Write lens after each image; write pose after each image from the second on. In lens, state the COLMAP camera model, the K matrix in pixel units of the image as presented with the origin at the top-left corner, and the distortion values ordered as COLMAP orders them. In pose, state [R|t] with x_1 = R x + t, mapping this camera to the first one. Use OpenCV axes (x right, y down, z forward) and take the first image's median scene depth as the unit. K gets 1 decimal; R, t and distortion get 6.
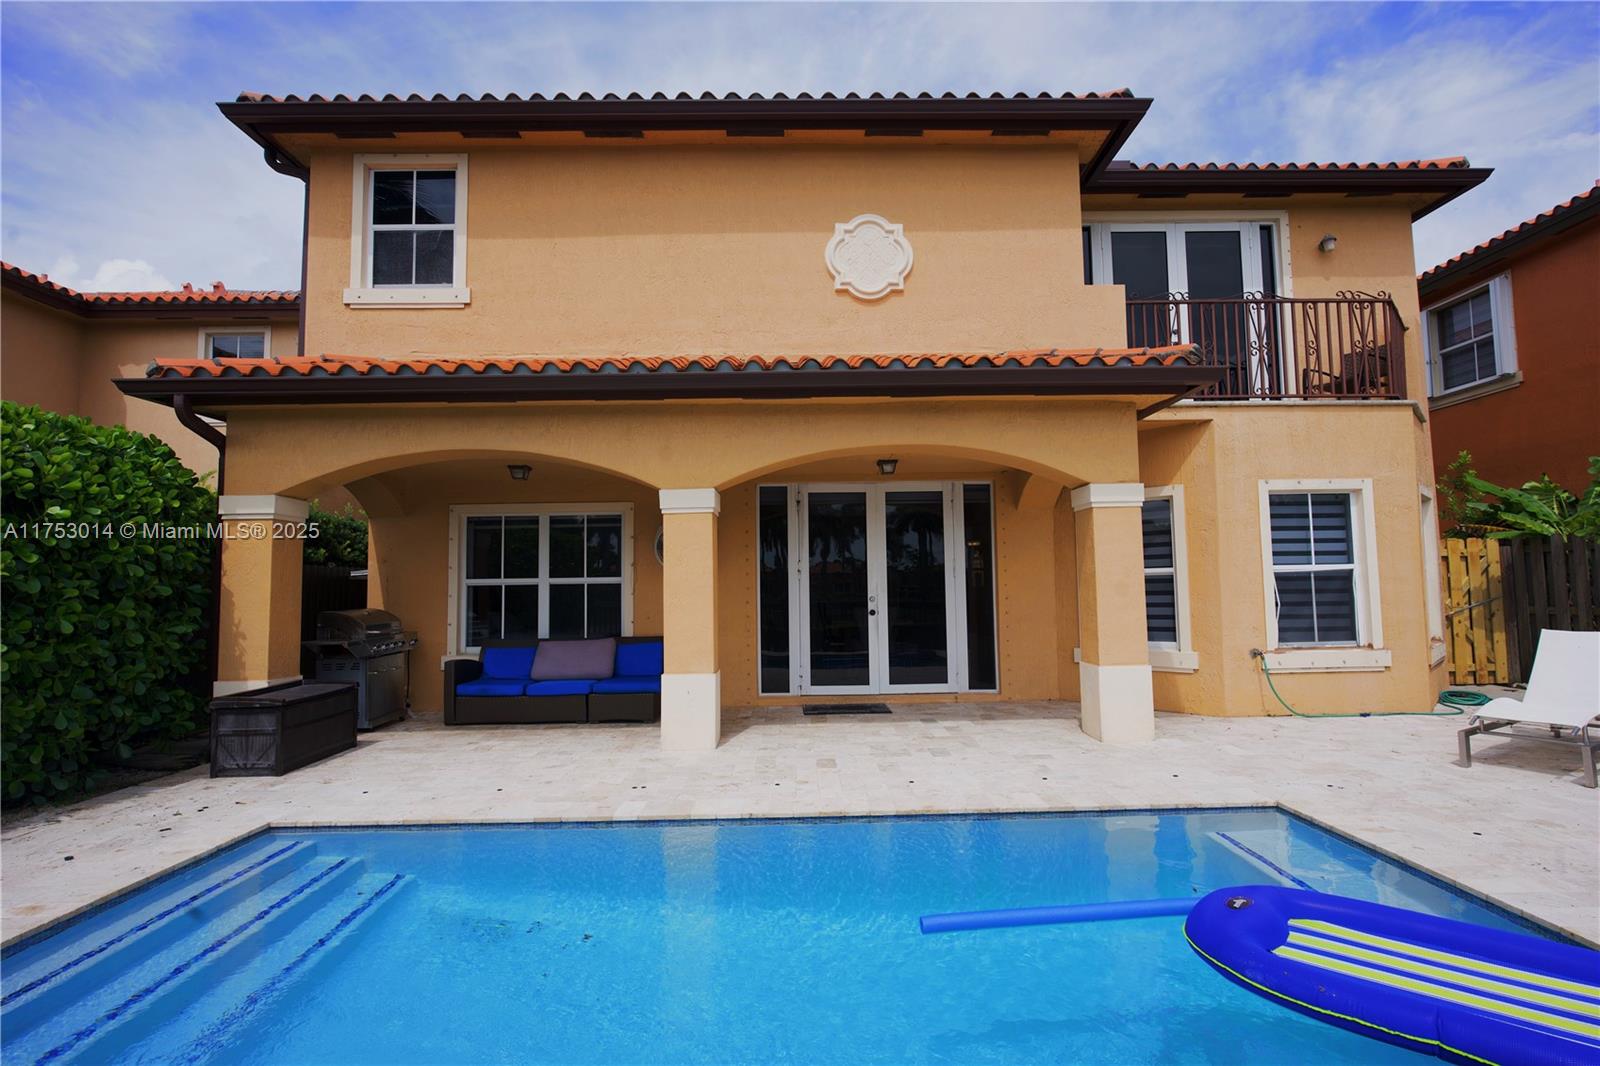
lens RADIAL K [[755.9, 0, 802.7], [0, 755.9, 527.1], [0, 0, 1]] dist [-0.012641, 0.004825]
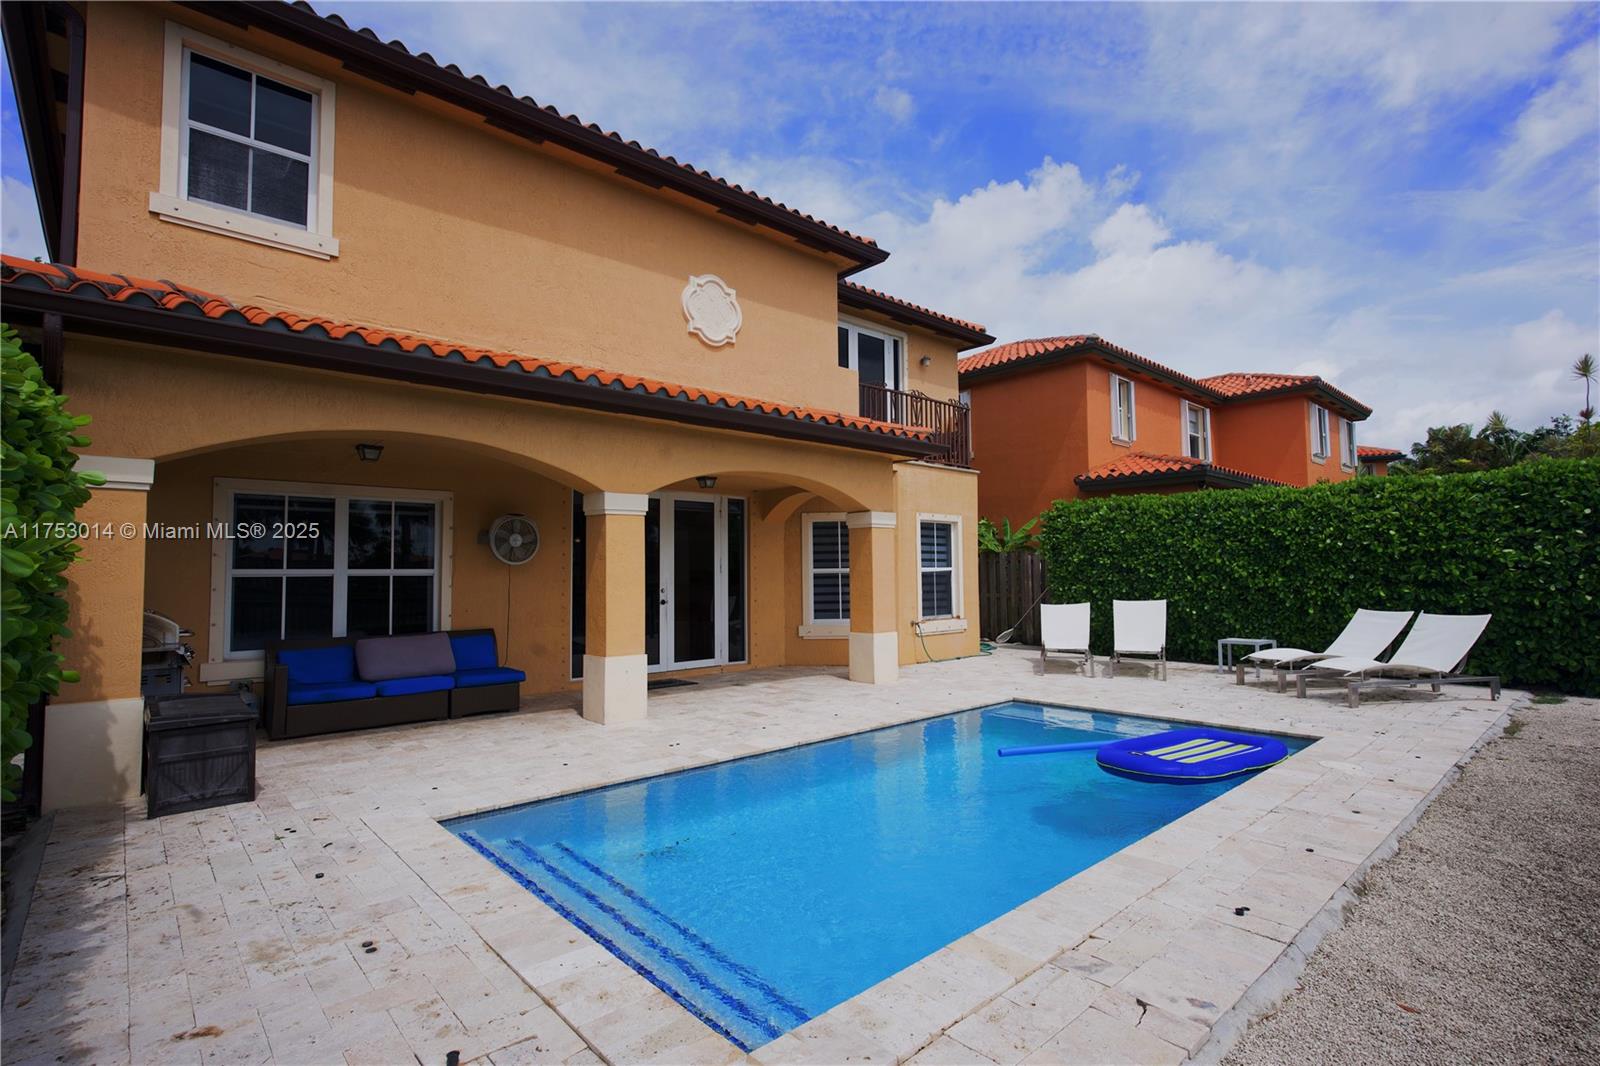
lens RADIAL K [[755.9, 0, 808.0], [0, 755.9, 526.9], [0, 0, 1]] dist [-0.012641, 0.004825]
pose [[0.750656, 0.049778, 0.658815, -0.587170], [-0.053605, 0.998459, -0.014364, 0.001292], [-0.658515, -0.024533, 0.752168, -0.030264]]
